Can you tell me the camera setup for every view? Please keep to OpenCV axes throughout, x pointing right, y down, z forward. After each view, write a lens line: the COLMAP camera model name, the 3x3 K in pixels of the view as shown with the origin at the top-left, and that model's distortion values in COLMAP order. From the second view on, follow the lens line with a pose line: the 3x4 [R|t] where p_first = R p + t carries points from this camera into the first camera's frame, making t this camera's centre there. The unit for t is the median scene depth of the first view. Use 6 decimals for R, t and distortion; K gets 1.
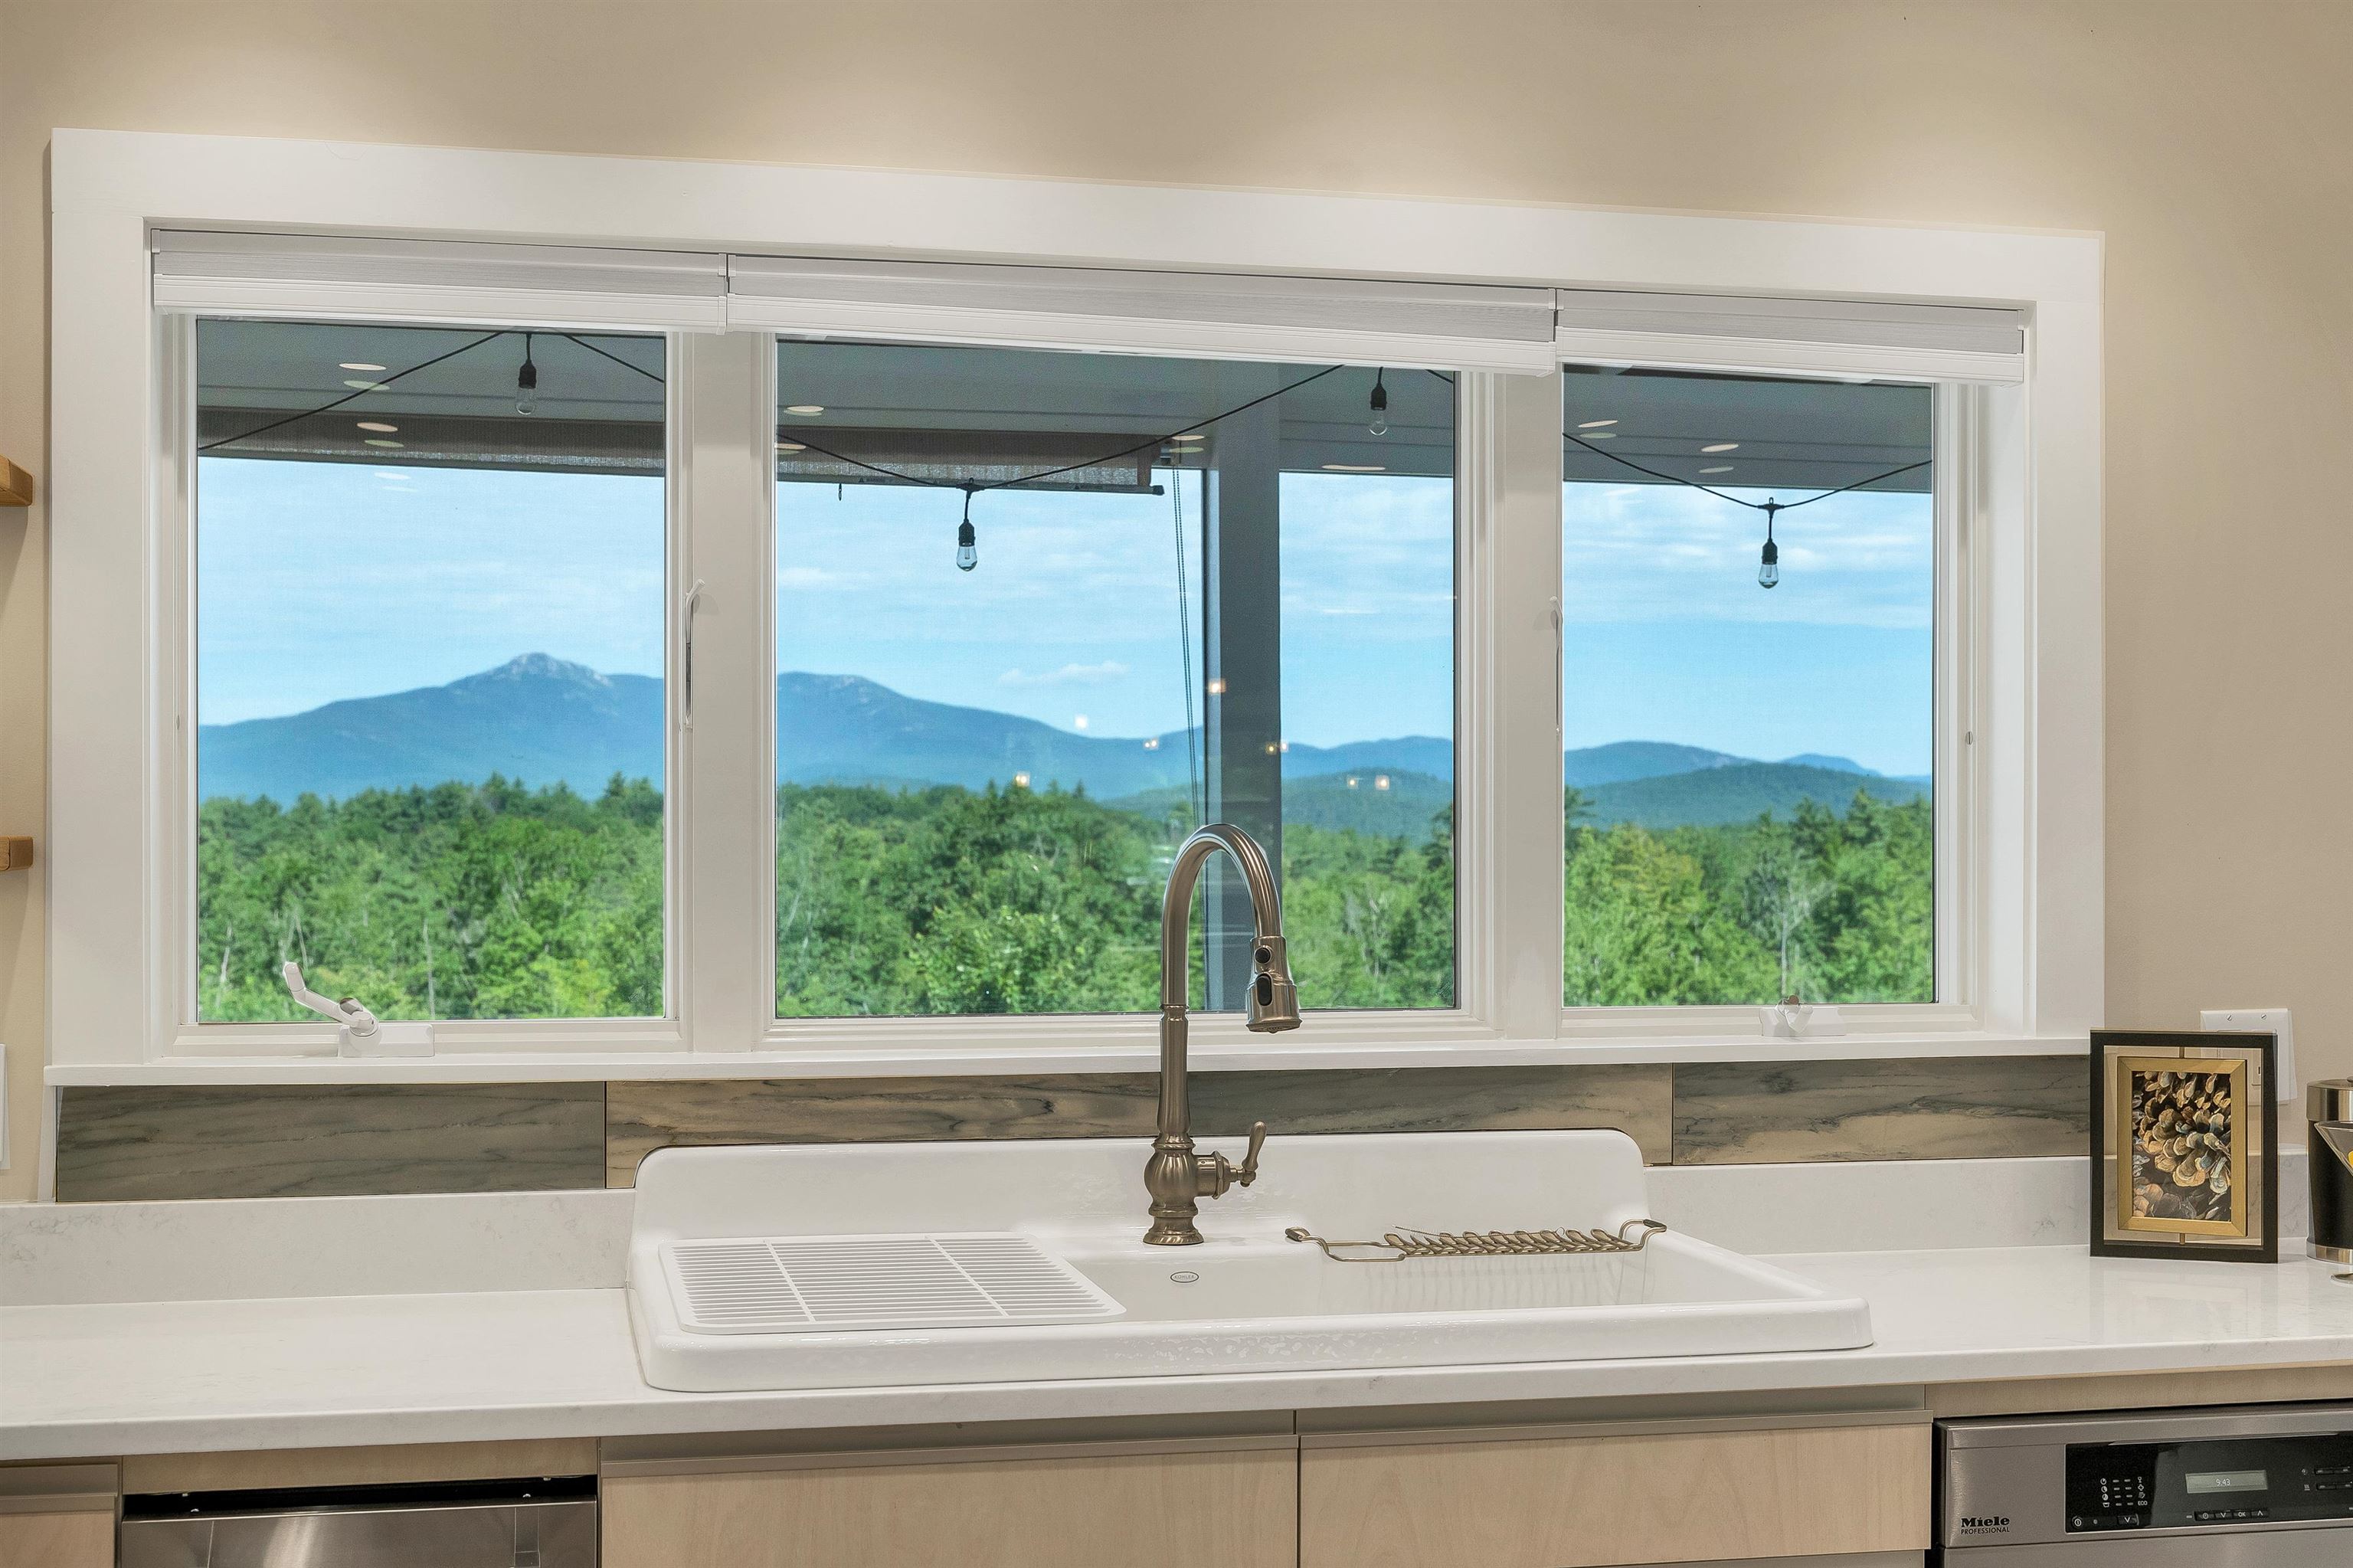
lens RADIAL K [[2866.1, 0, 1174.2], [0, 2866.1, 827.1], [0, 0, 1]] dist [0.116260, -0.590538]
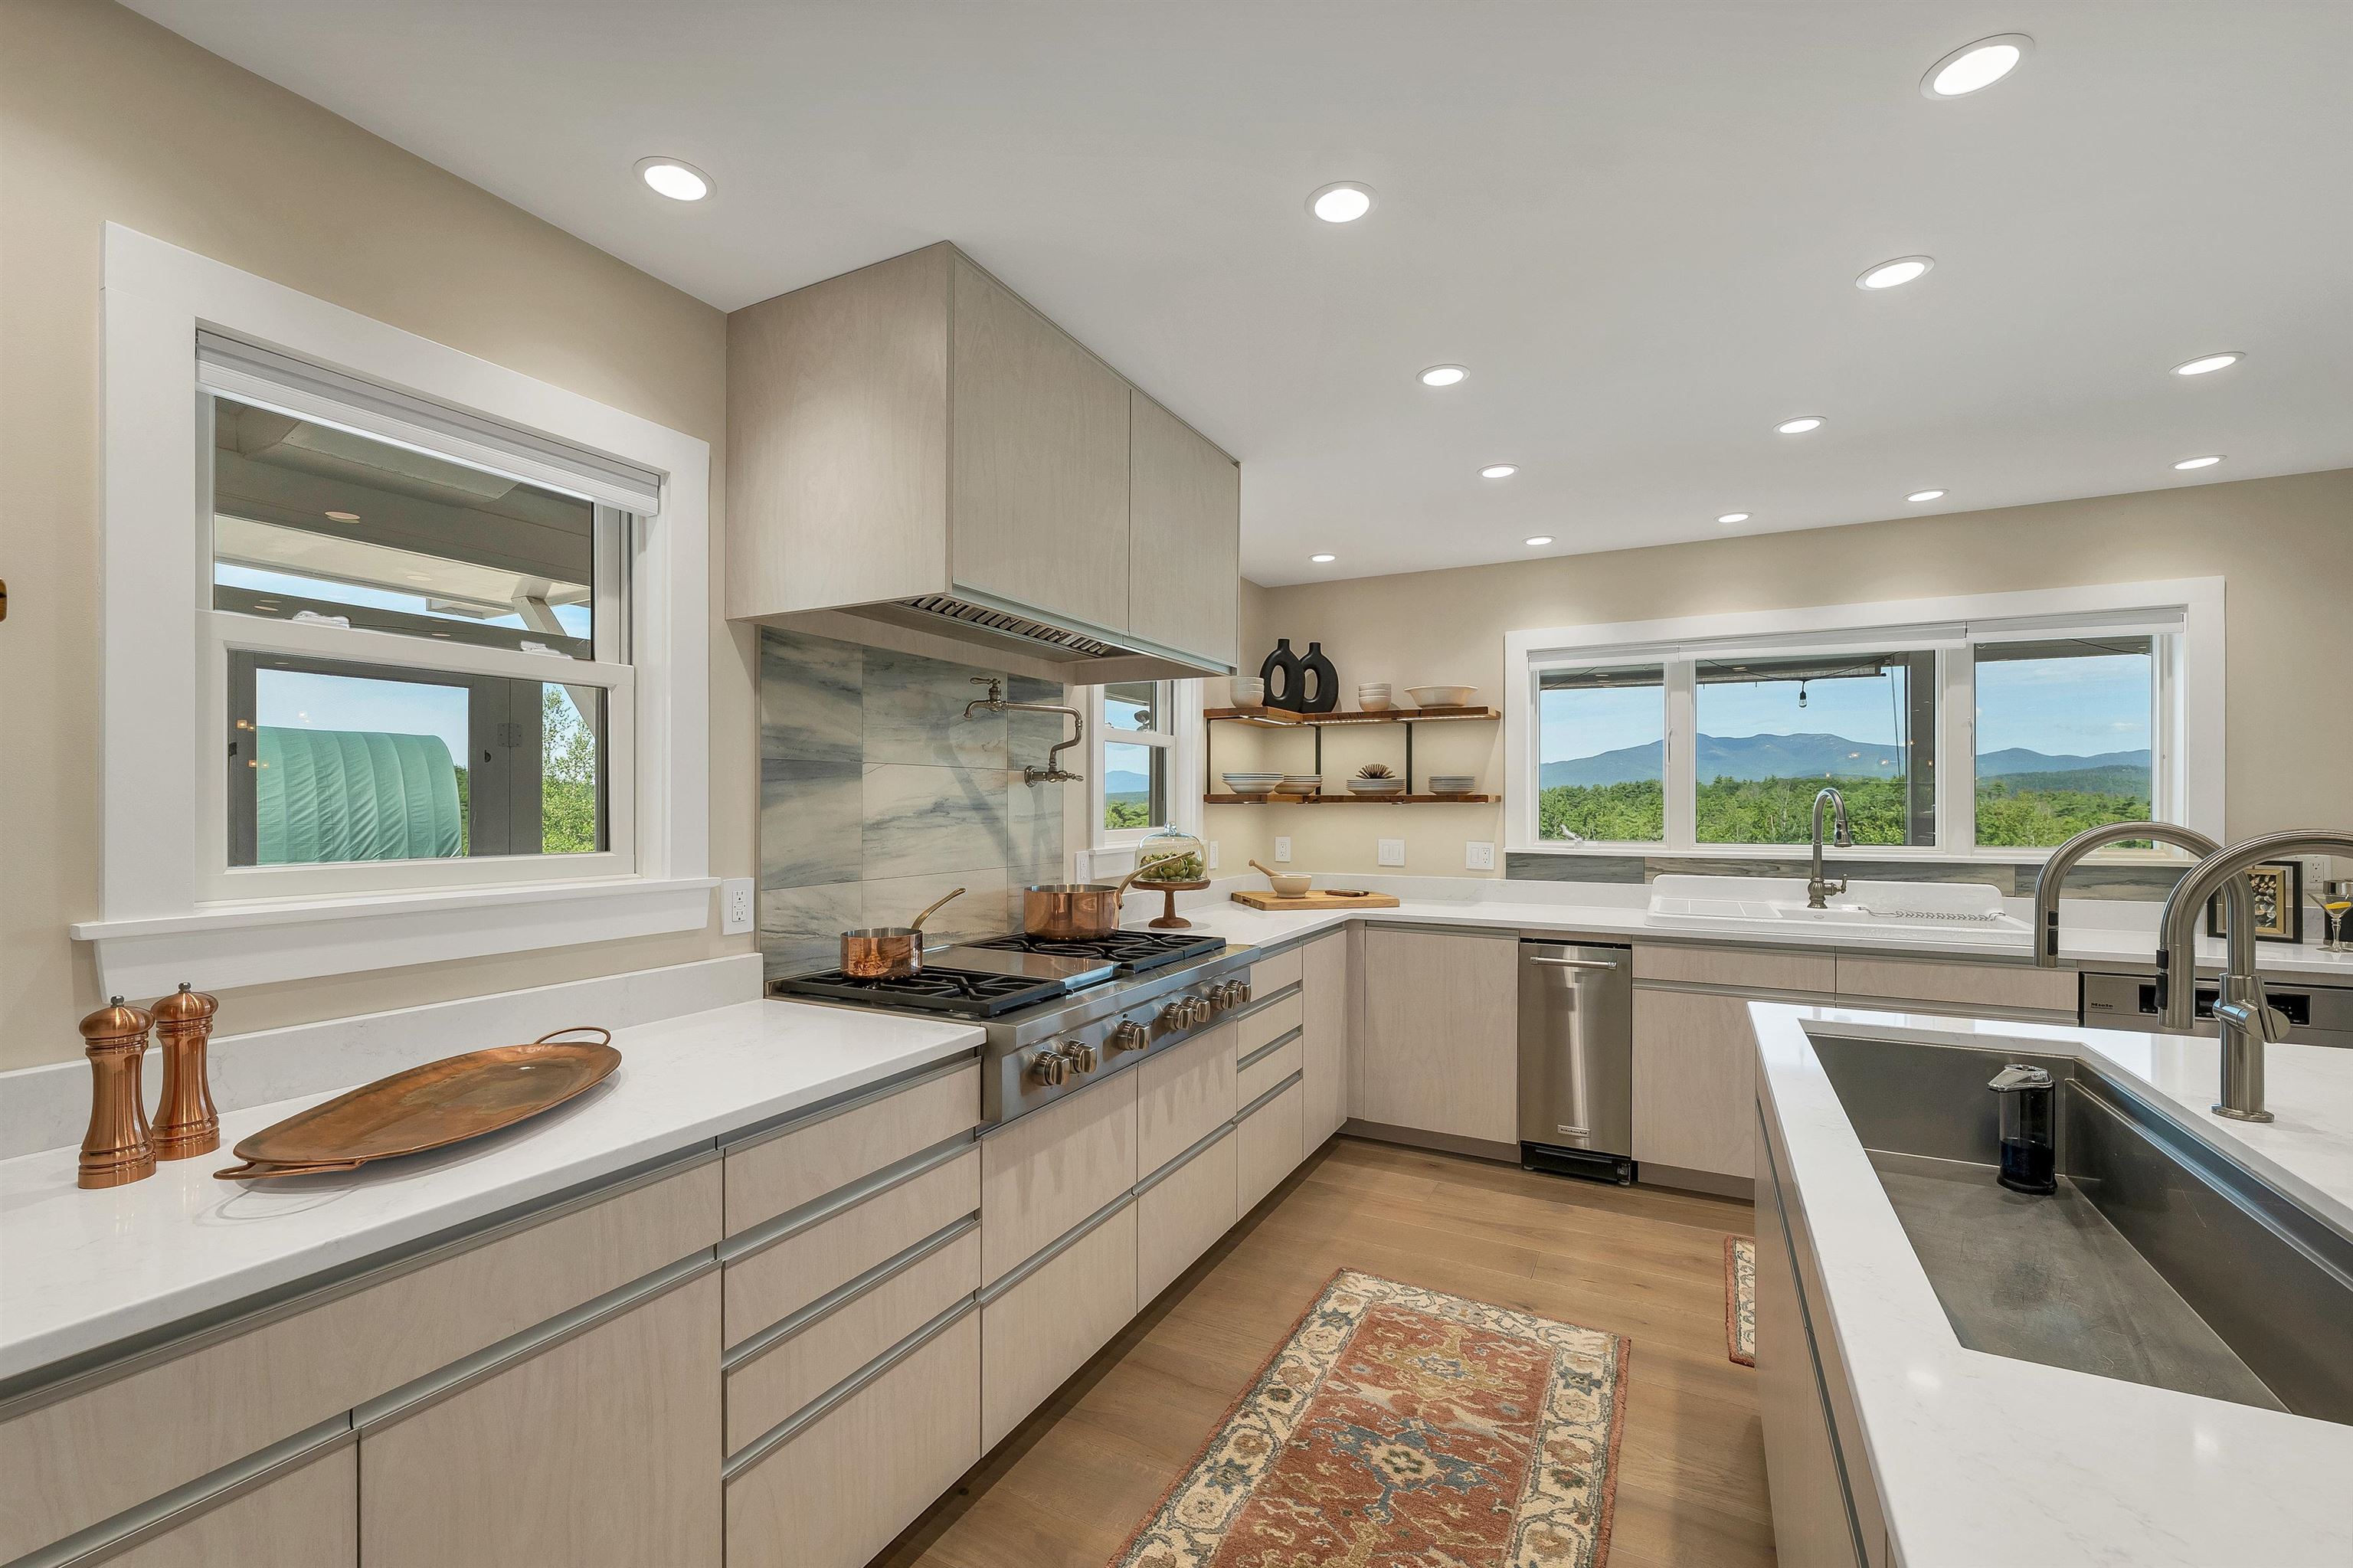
lens RADIAL K [[970.5, 0, 1165.6], [0, 970.5, 795.5], [0, 0, 1]] dist [0.001693, 0.000194]
pose [[0.758172, -0.007182, -0.652015, 0.166252], [0.006369, 0.999973, -0.003608, 0.005094], [0.652023, -0.001417, 0.758197, -0.417132]]
